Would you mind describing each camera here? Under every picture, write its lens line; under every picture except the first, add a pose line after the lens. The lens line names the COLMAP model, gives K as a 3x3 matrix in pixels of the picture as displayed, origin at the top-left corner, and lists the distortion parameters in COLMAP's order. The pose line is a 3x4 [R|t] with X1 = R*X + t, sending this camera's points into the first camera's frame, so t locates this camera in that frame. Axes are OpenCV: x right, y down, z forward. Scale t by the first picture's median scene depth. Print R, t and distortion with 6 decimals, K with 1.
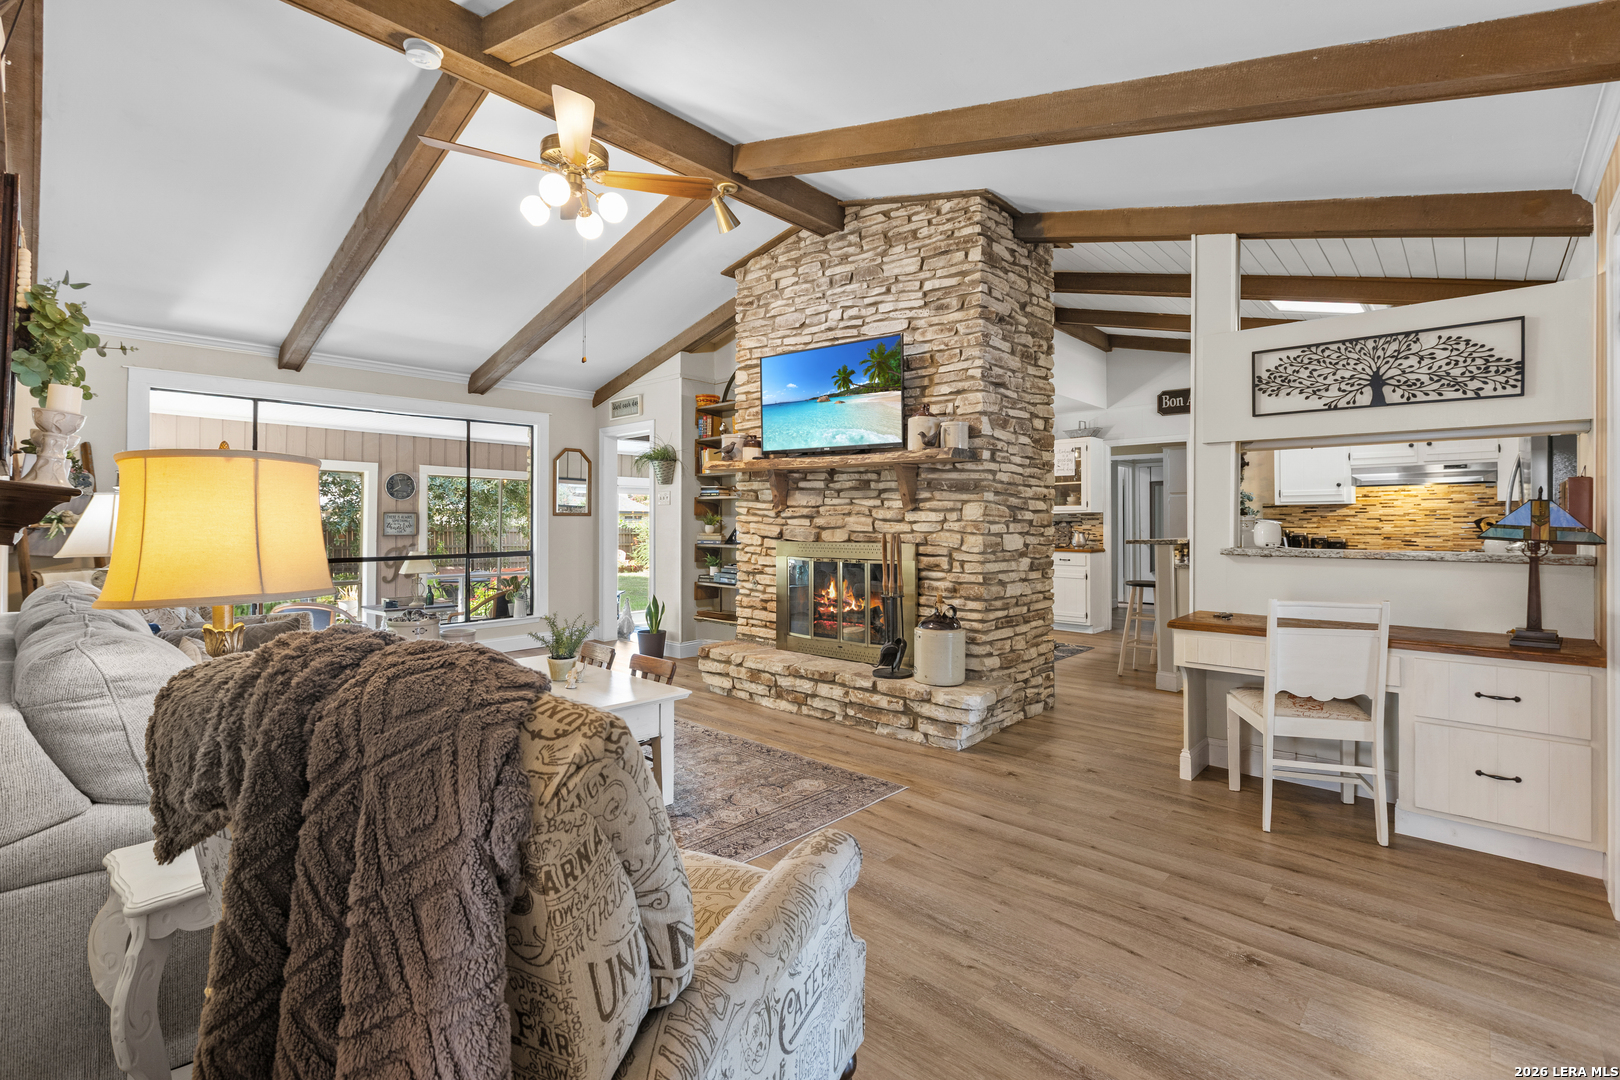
lens RADIAL K [[735.8, 0, 802.7], [0, 735.8, 530.8], [0, 0, 1]] dist [-0.000626, 0.001433]
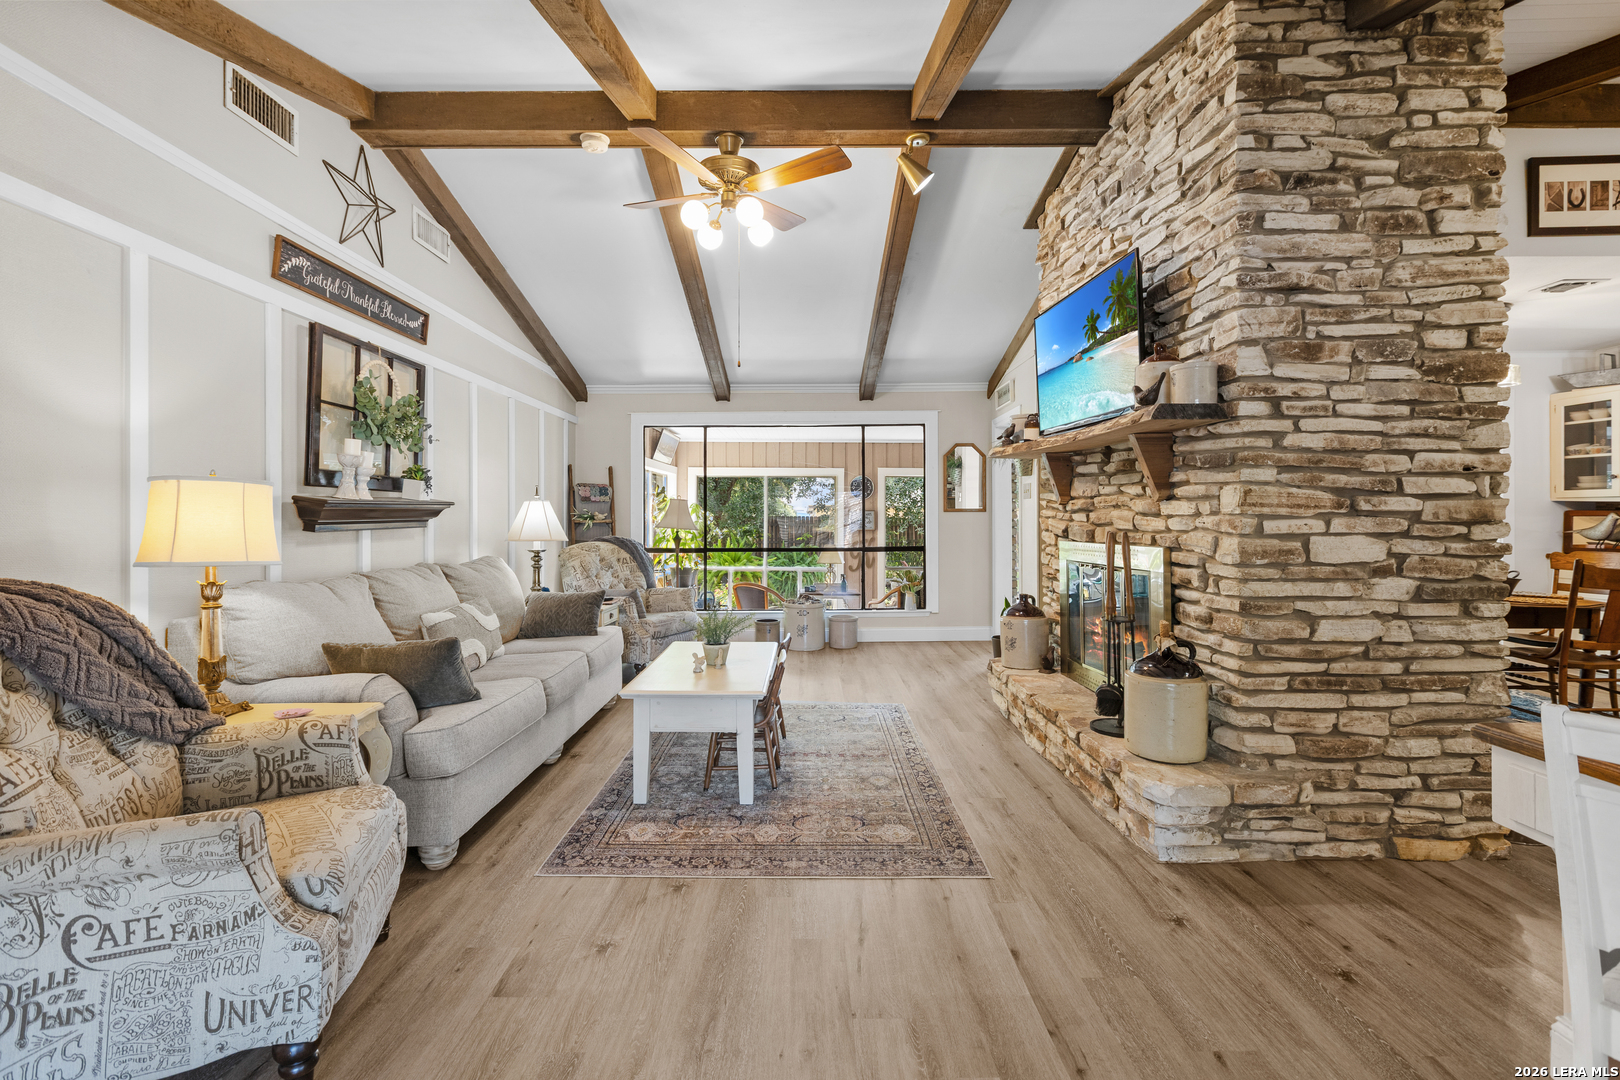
lens RADIAL K [[735.8, 0, 797.5], [0, 735.8, 527.8], [0, 0, 1]] dist [-0.000626, 0.001433]
pose [[0.672736, 0.006683, -0.739852, 0.441669], [-0.005625, 0.999977, 0.003917, -0.002036], [0.739861, 0.001526, 0.672758, 0.288246]]
